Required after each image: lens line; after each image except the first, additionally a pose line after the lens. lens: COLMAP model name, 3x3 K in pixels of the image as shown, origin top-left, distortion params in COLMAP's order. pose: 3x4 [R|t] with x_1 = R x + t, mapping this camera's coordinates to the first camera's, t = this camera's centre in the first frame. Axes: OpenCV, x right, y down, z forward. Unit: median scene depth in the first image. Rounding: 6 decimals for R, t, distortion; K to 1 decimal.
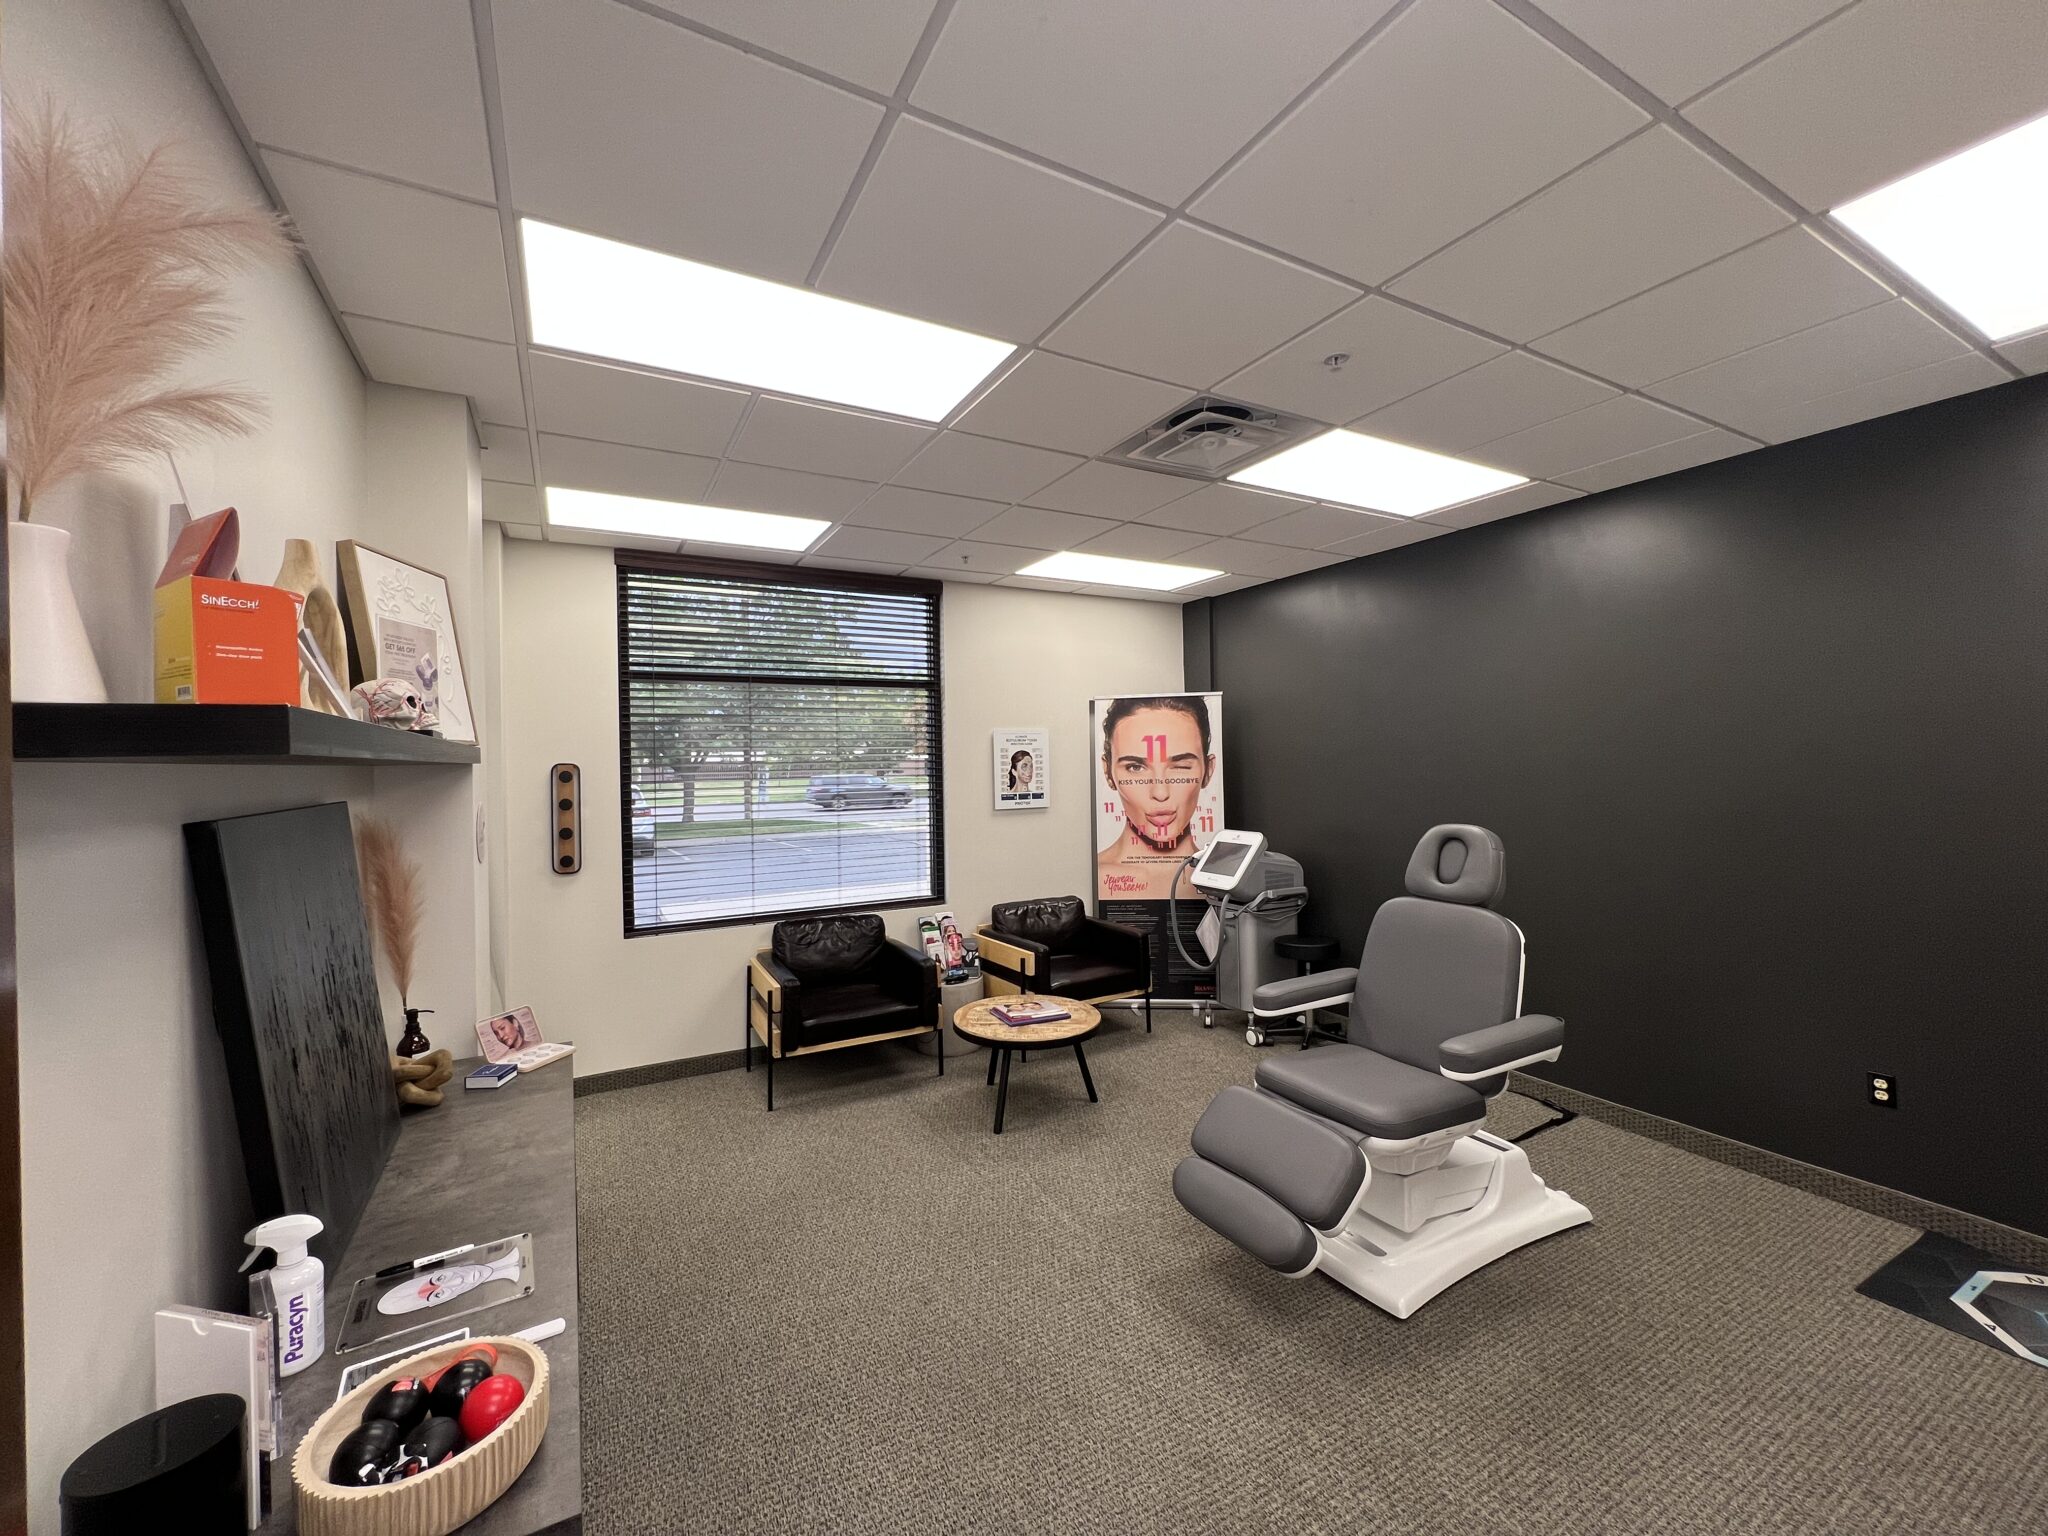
lens RADIAL K [[814.3, 0, 1018.4], [0, 814.3, 769.2], [0, 0, 1]] dist [-0.000982, -0.000087]
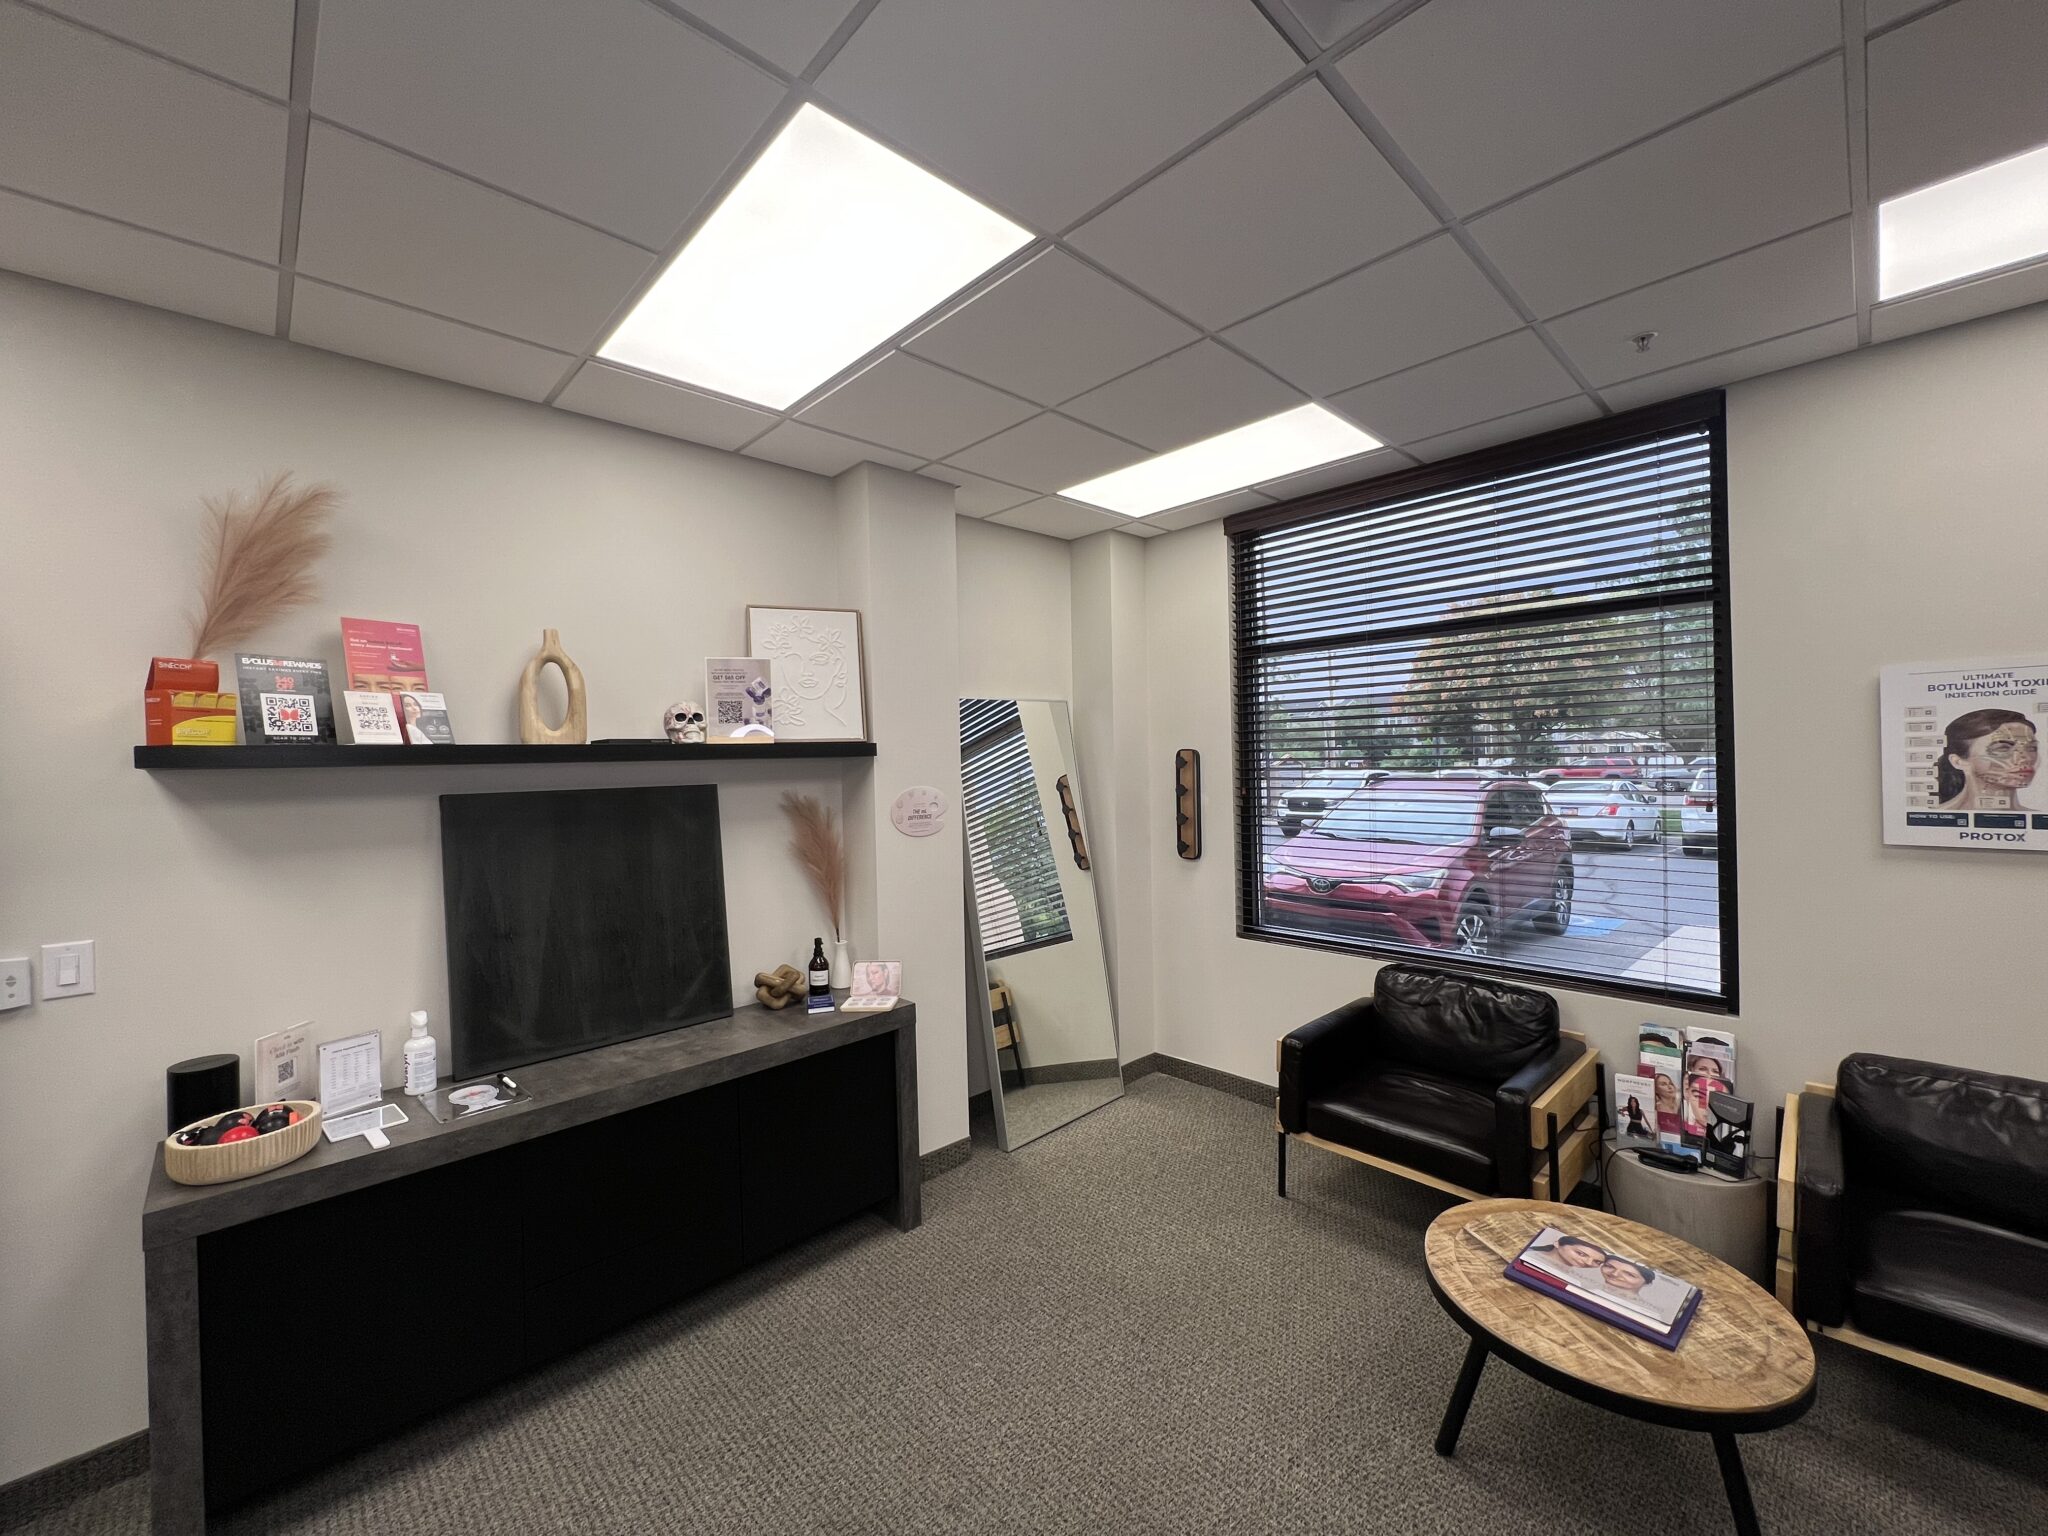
lens RADIAL K [[814.3, 0, 1016.2], [0, 814.3, 767.6], [0, 0, 1]] dist [-0.000982, -0.000087]
pose [[0.260616, 0.021348, -0.965207, 0.345502], [0.009006, 0.999658, 0.024542, -0.010140], [0.965401, -0.015089, 0.260334, 0.518325]]
